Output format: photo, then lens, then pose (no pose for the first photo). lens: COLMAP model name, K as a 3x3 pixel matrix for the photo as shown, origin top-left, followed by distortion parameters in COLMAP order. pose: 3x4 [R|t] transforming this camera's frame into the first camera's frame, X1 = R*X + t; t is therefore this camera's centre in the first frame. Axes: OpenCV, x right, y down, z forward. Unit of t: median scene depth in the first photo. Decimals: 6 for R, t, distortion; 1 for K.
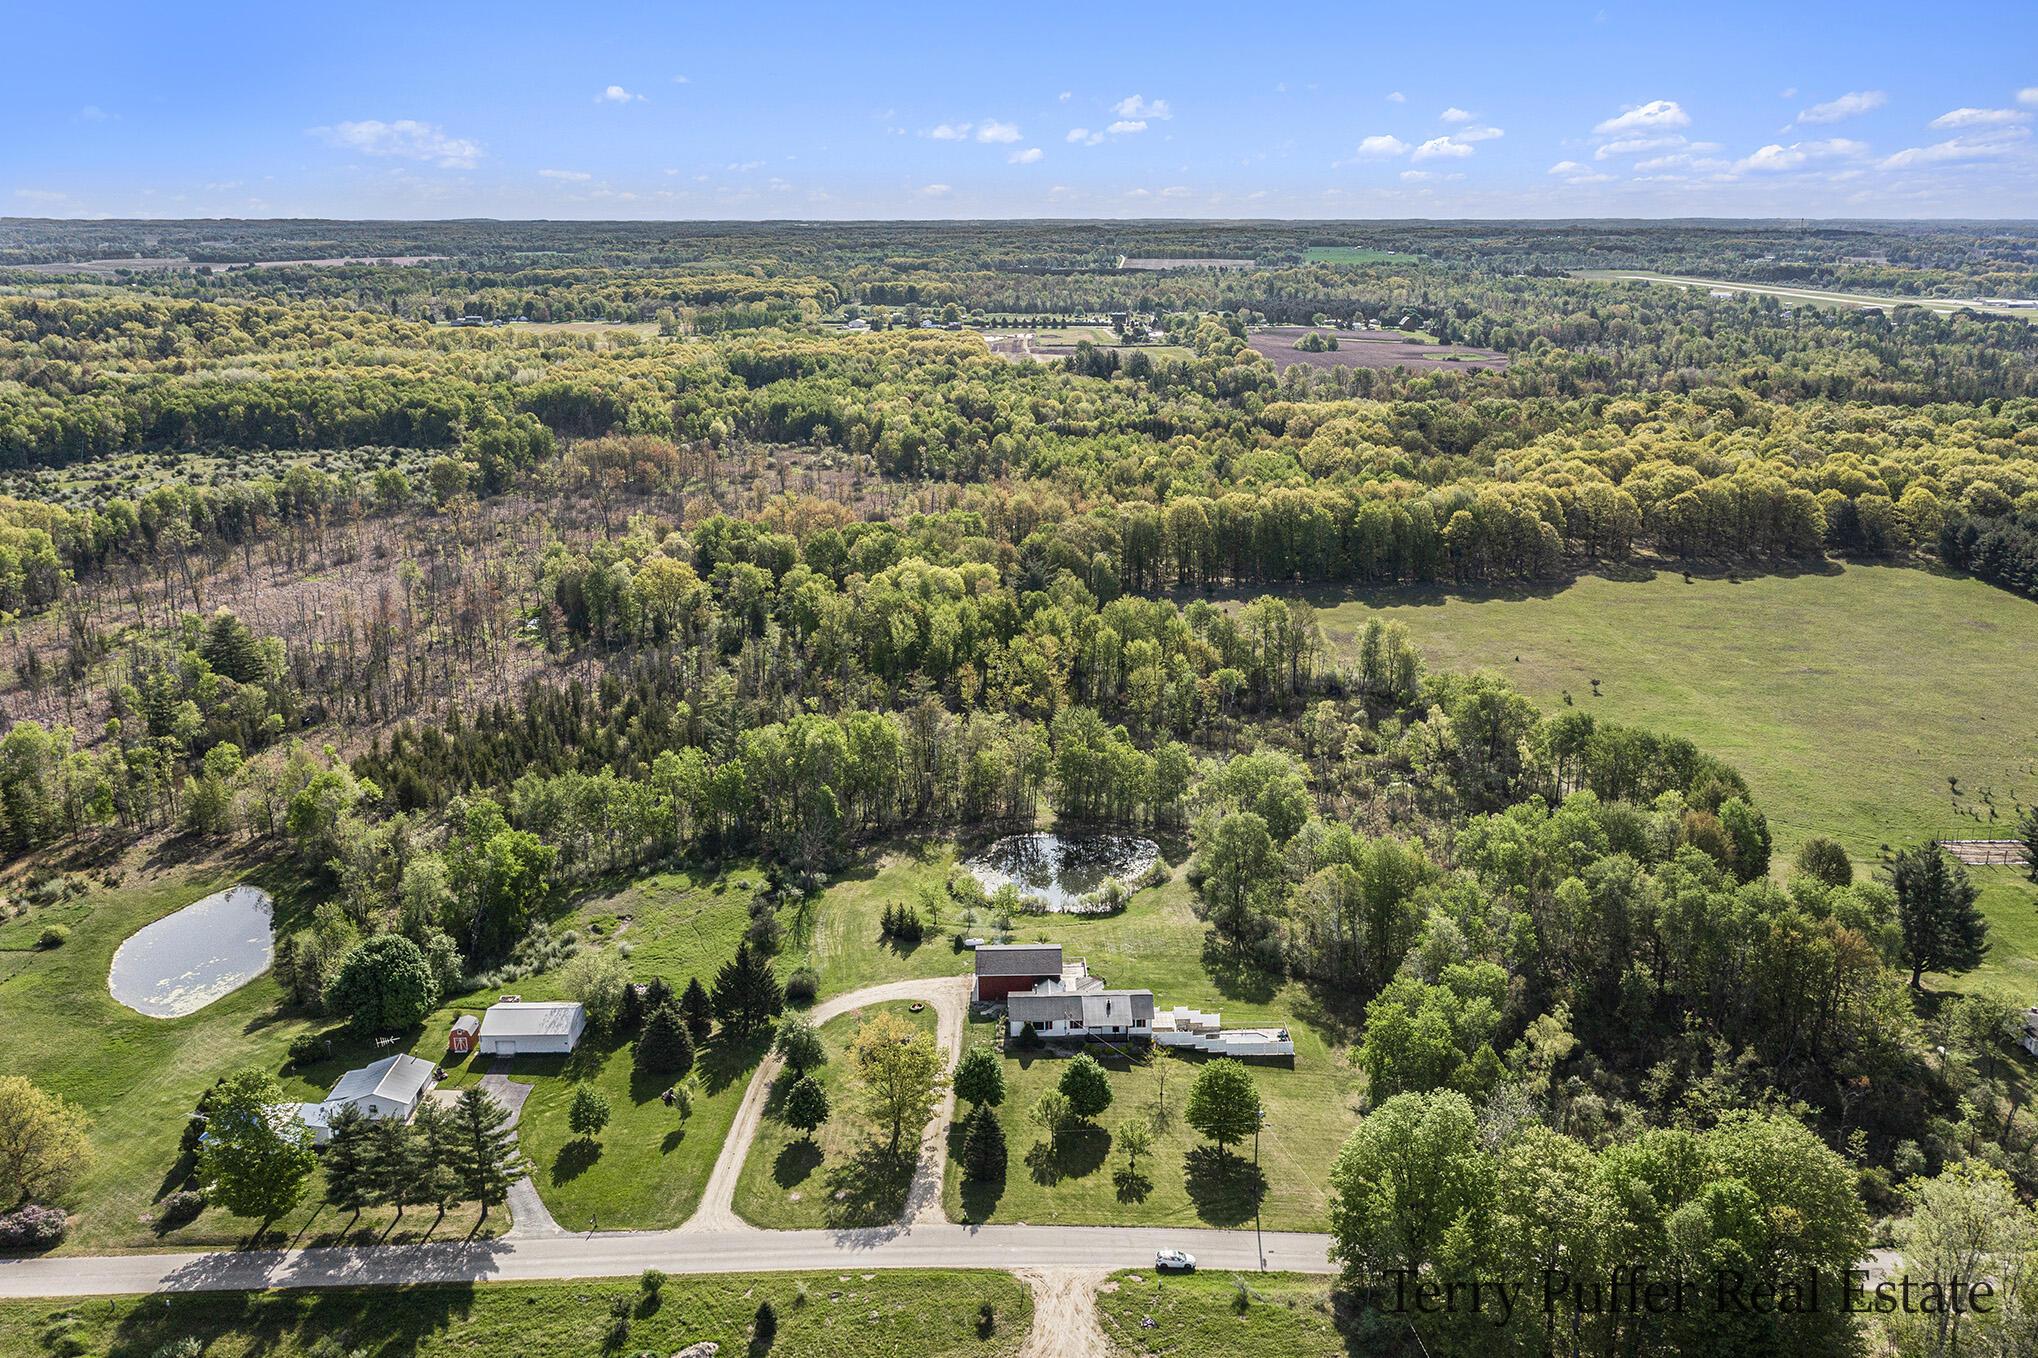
lens RADIAL K [[1561.1, 0, 1019.0], [0, 1561.1, 679.0], [0, 0, 1]] dist [-0.003119, -0.001686]
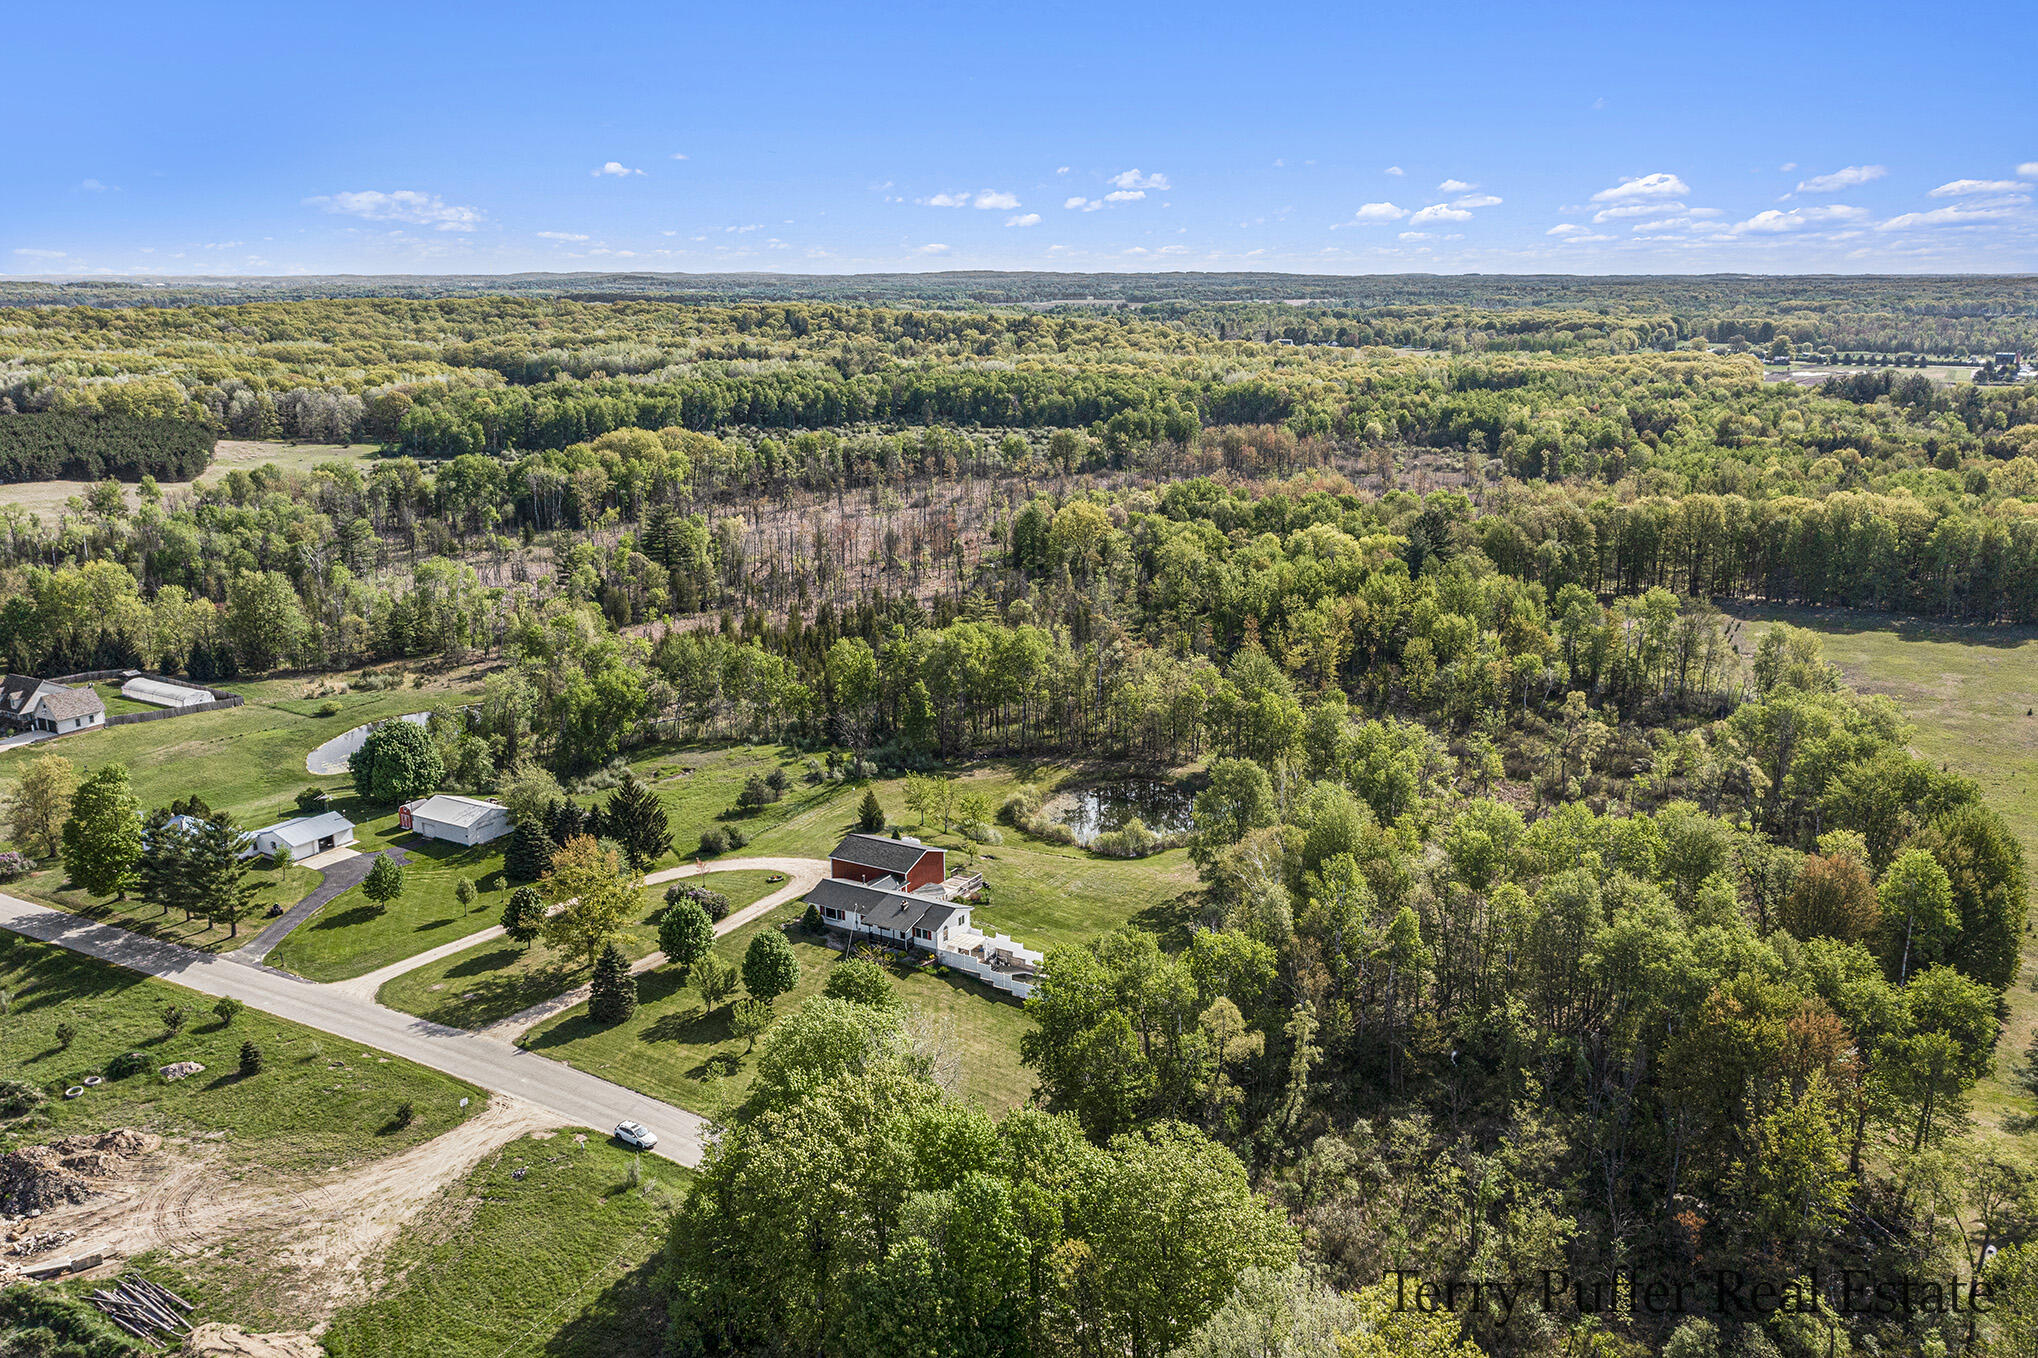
lens RADIAL K [[1561.1, 0, 1019.0], [0, 1561.1, 679.0], [0, 0, 1]] dist [-0.003119, -0.001686]
pose [[0.860160, 0.131977, -0.492654, 0.648302], [-0.144586, 0.989412, 0.012609, 0.073706], [0.489101, 0.060385, 0.870134, 0.312593]]
